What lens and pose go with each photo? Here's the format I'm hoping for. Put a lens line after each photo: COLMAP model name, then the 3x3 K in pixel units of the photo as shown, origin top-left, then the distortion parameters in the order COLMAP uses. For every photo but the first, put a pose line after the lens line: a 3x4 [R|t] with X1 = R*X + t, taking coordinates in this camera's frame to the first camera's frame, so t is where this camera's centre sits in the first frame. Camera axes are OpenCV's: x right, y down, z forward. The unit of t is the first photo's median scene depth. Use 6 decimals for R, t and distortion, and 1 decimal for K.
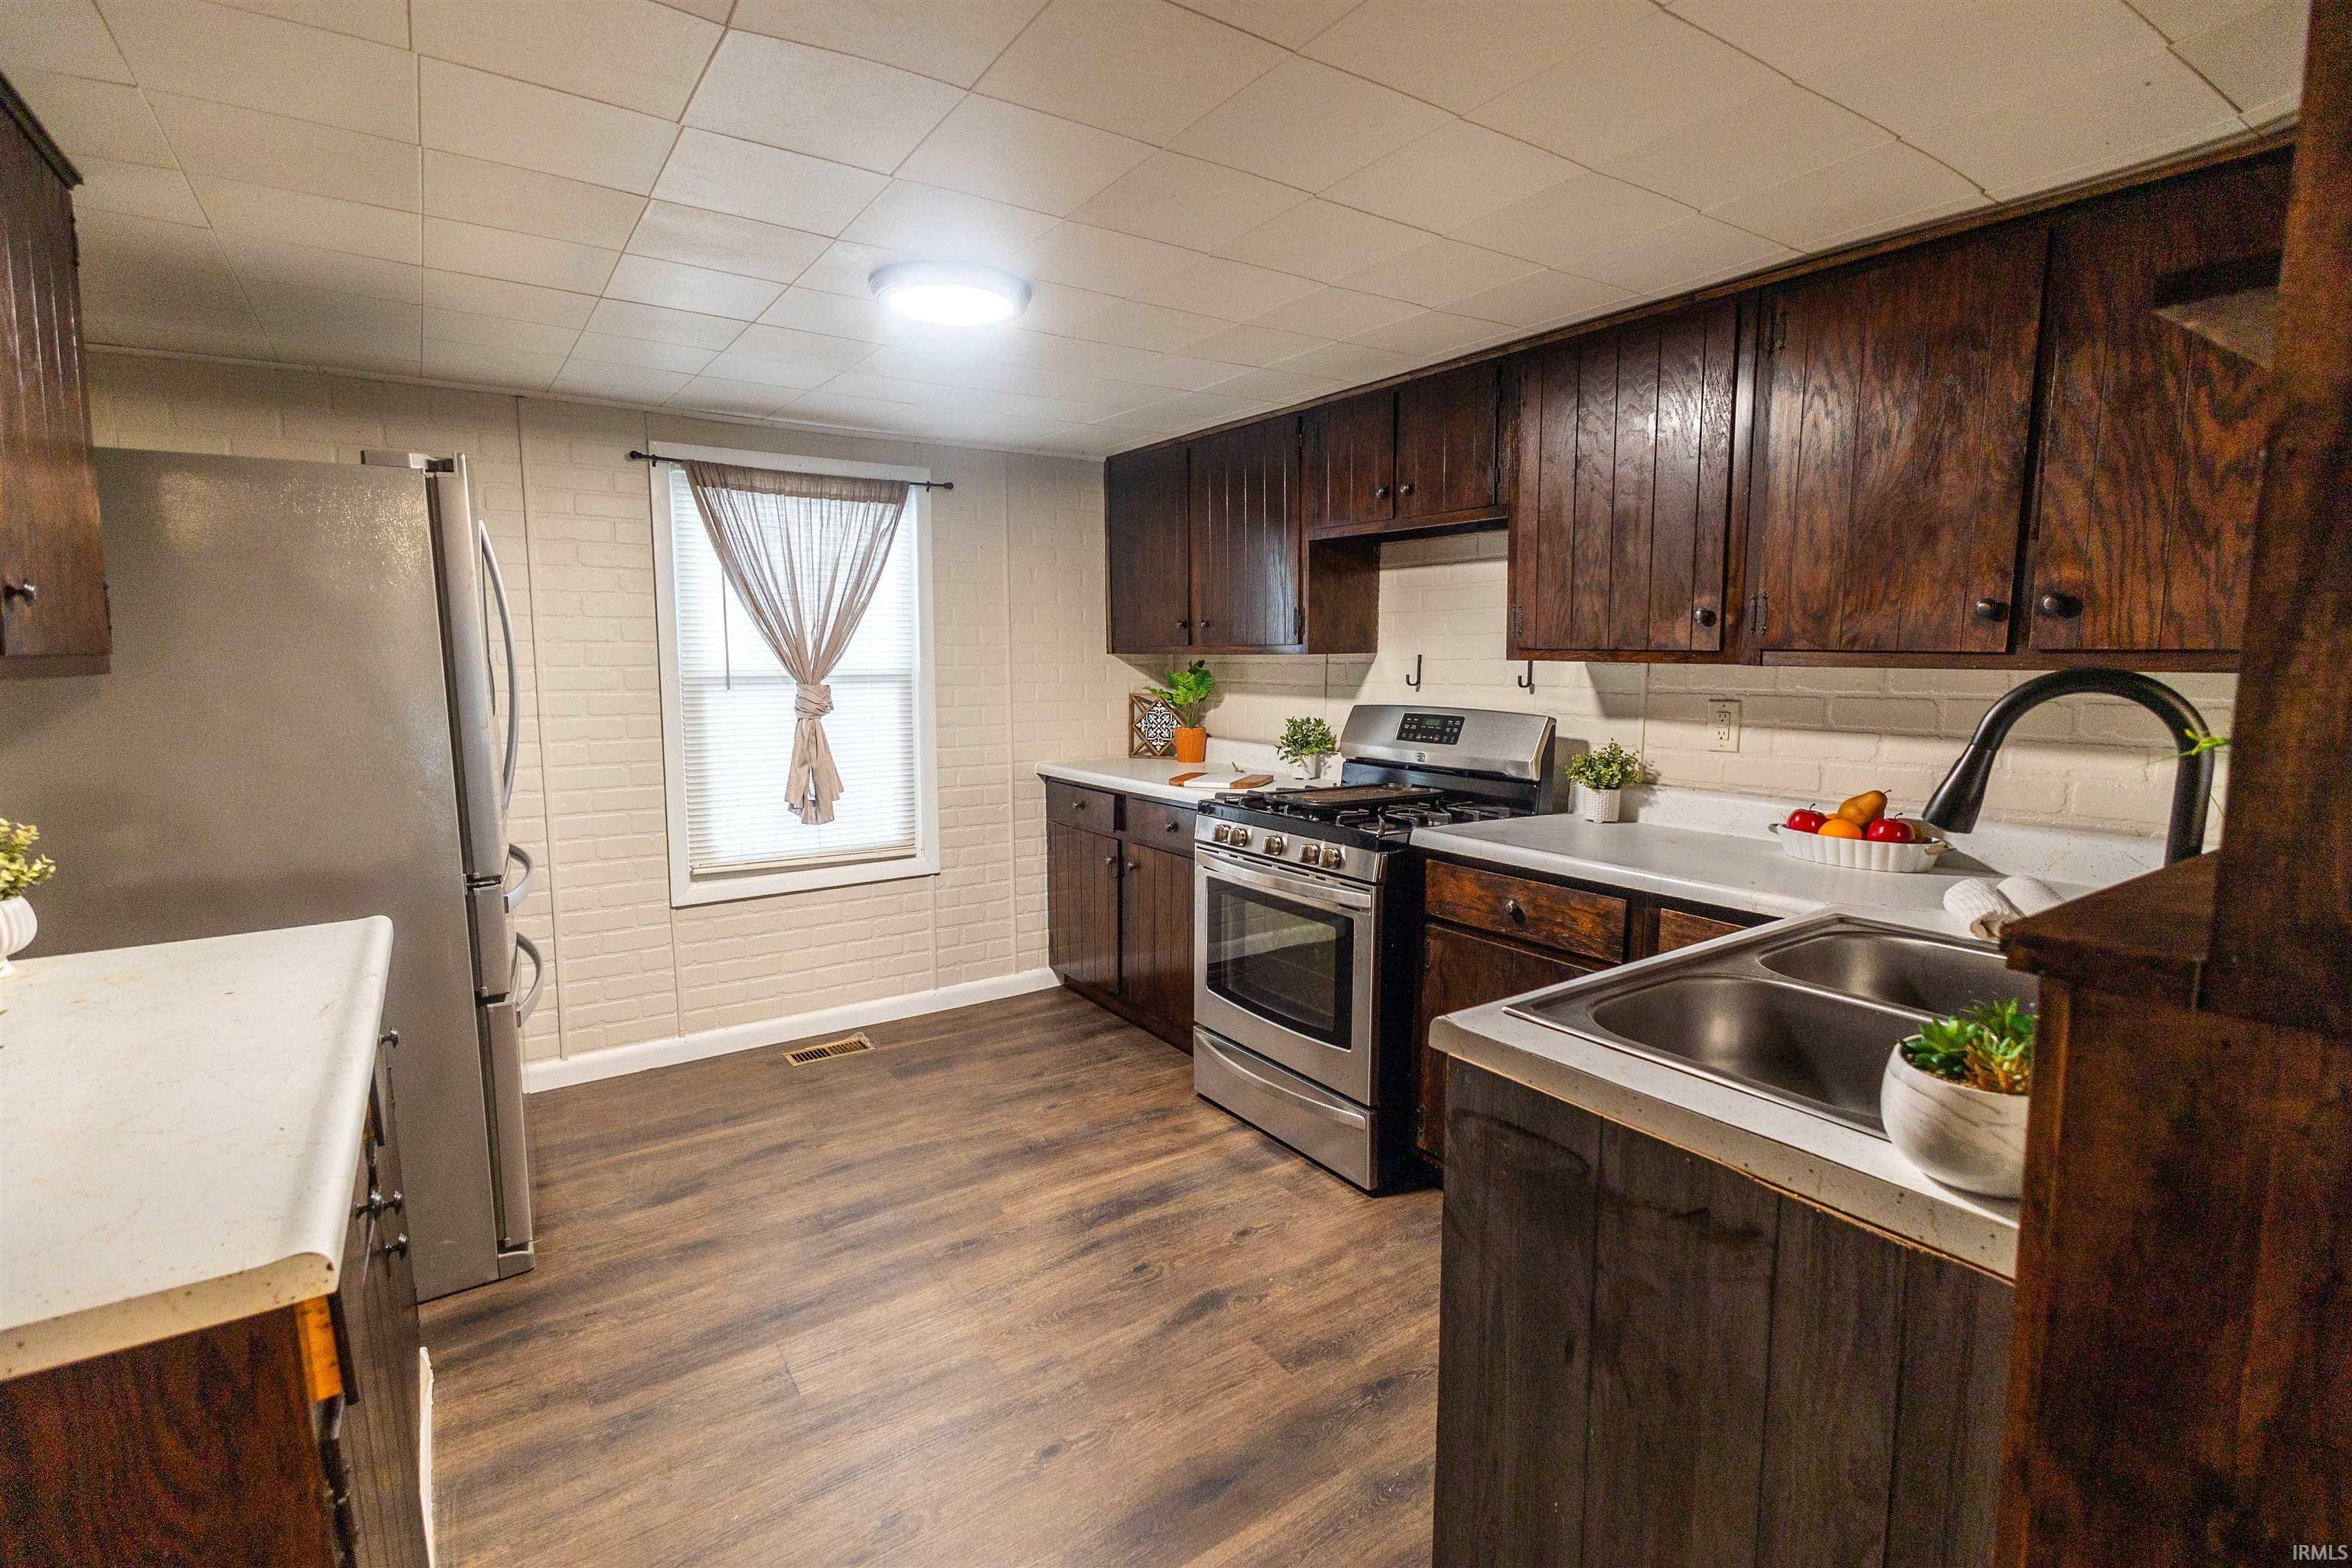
lens RADIAL K [[1034.6, 0, 1176.0], [0, 1034.6, 784.0], [0, 0, 1]] dist [0.002668, -0.000596]
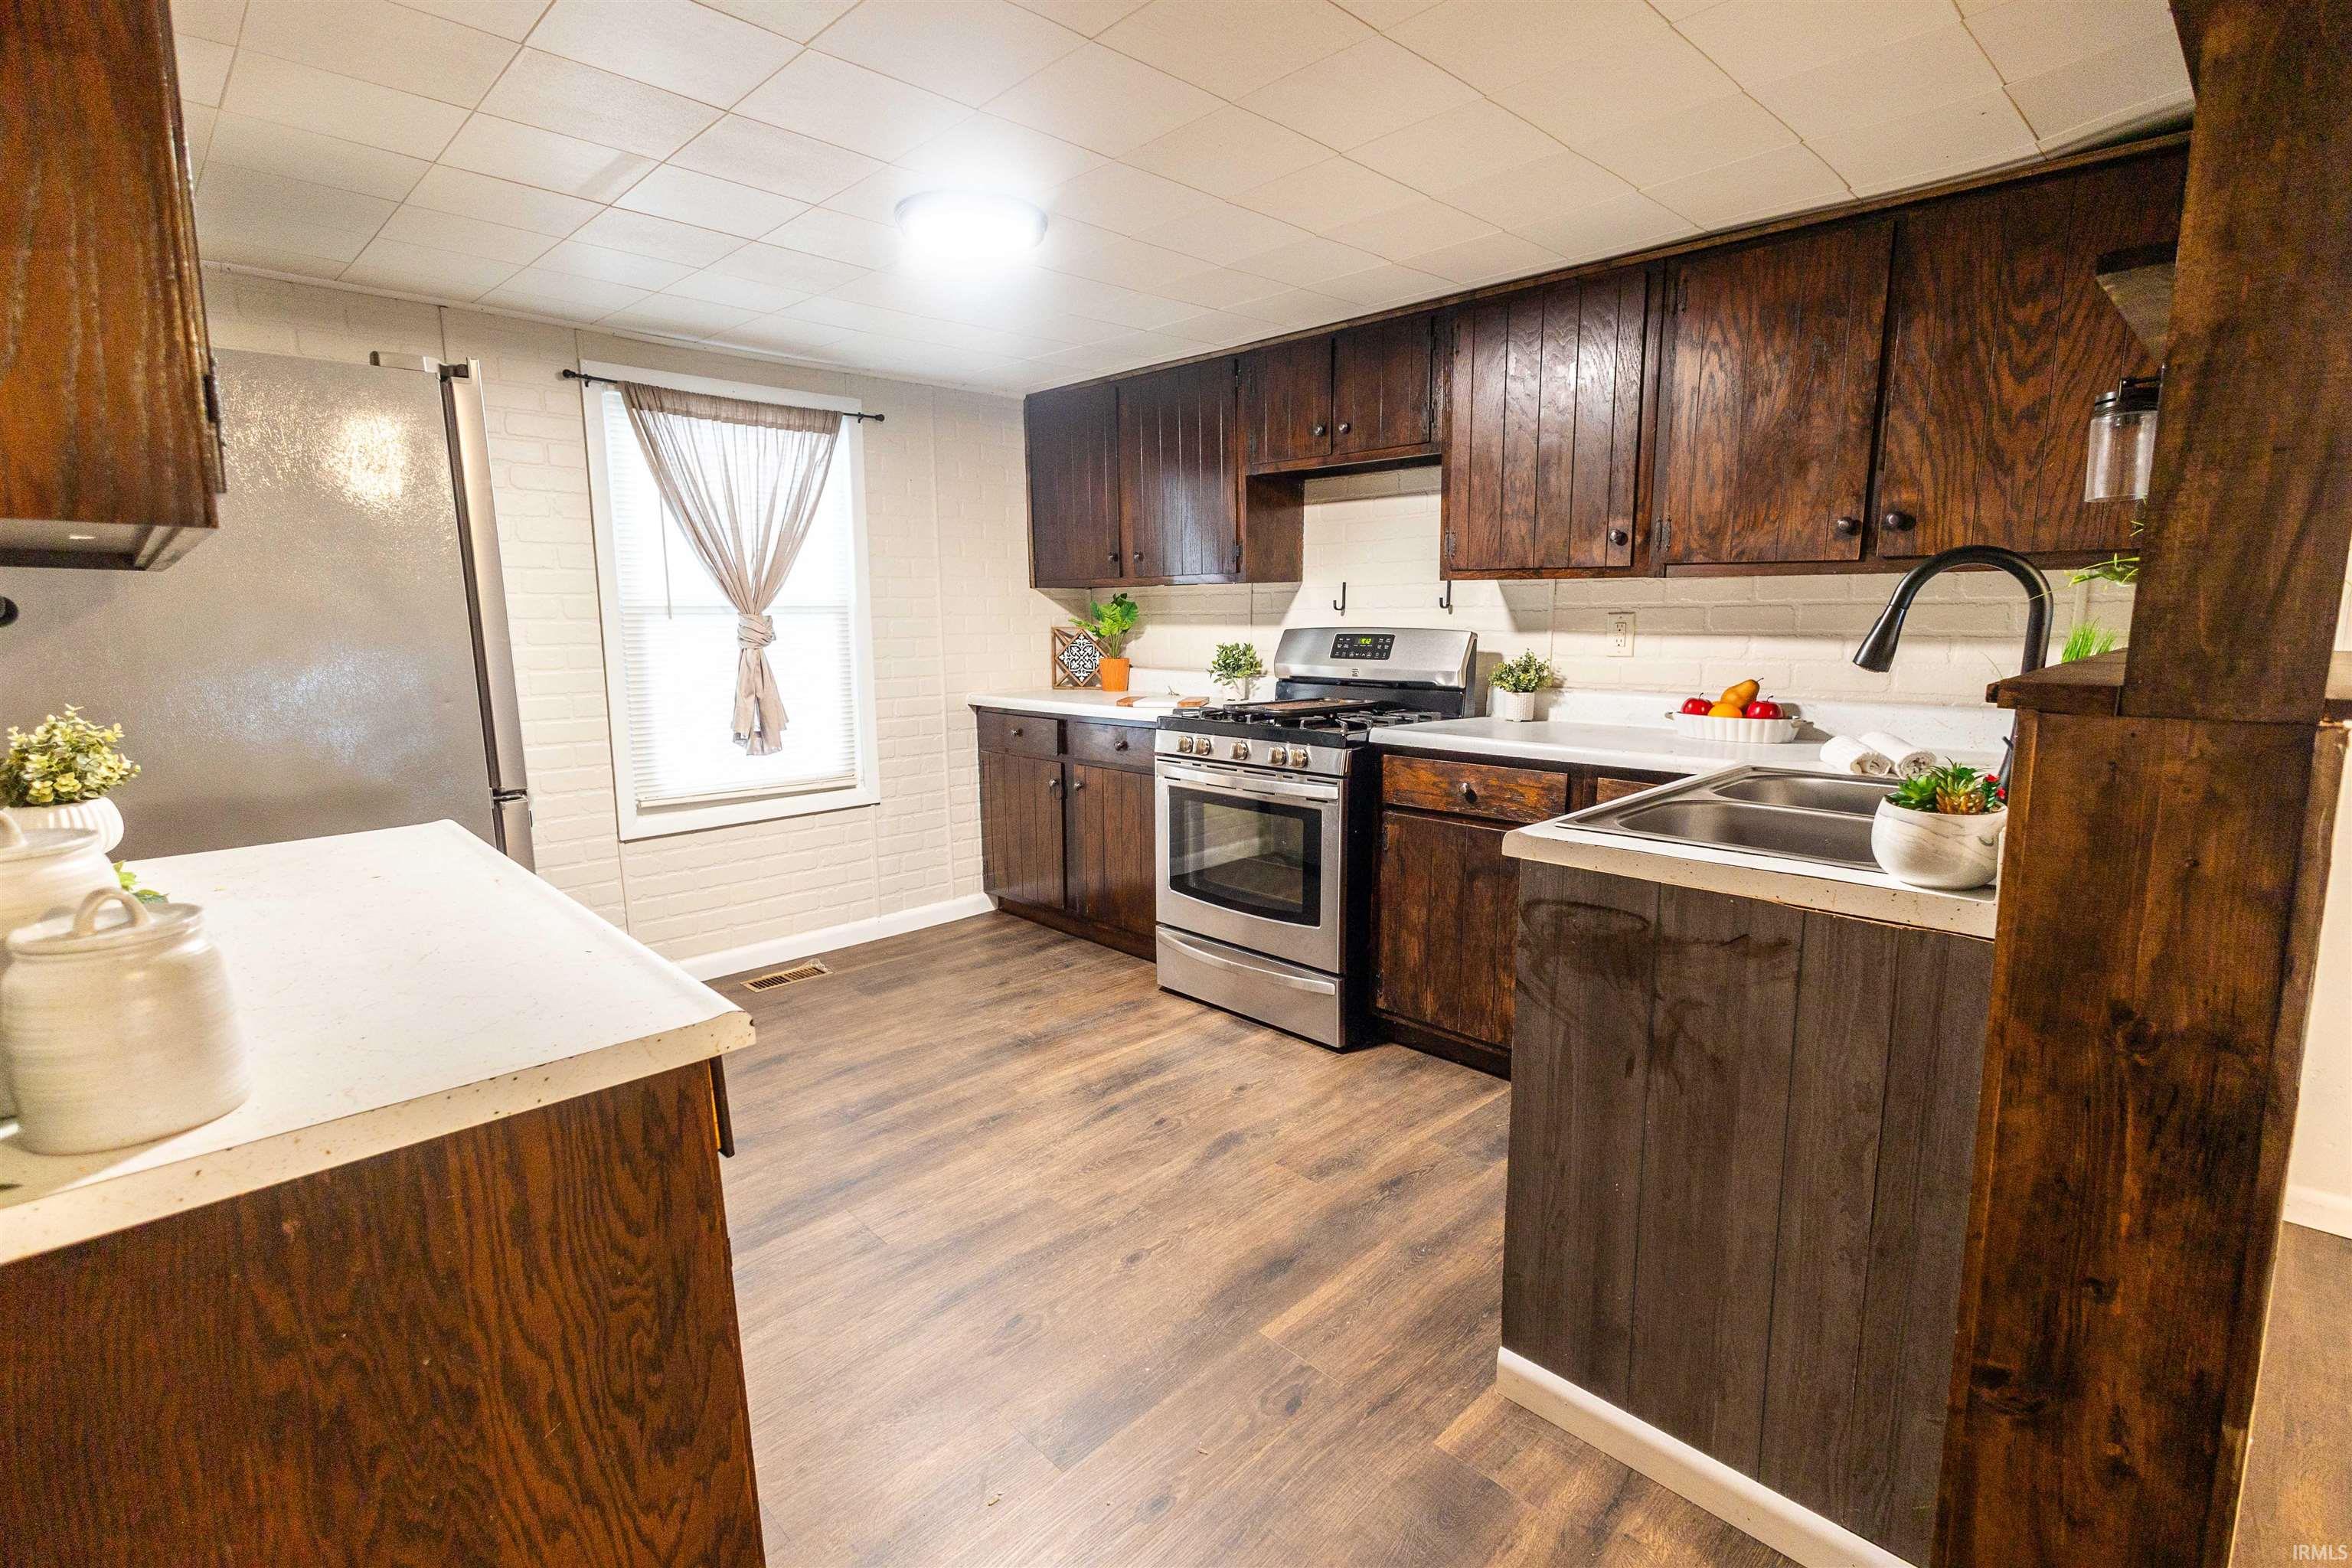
lens RADIAL K [[1034.6, 0, 1176.0], [0, 1034.6, 784.0], [0, 0, 1]] dist [0.002668, -0.000596]
pose [[0.984697, -0.033256, 0.171075, -0.185220], [0.026653, 0.998814, 0.040751, 0.054277], [-0.172227, -0.035568, 0.984415, -0.085951]]
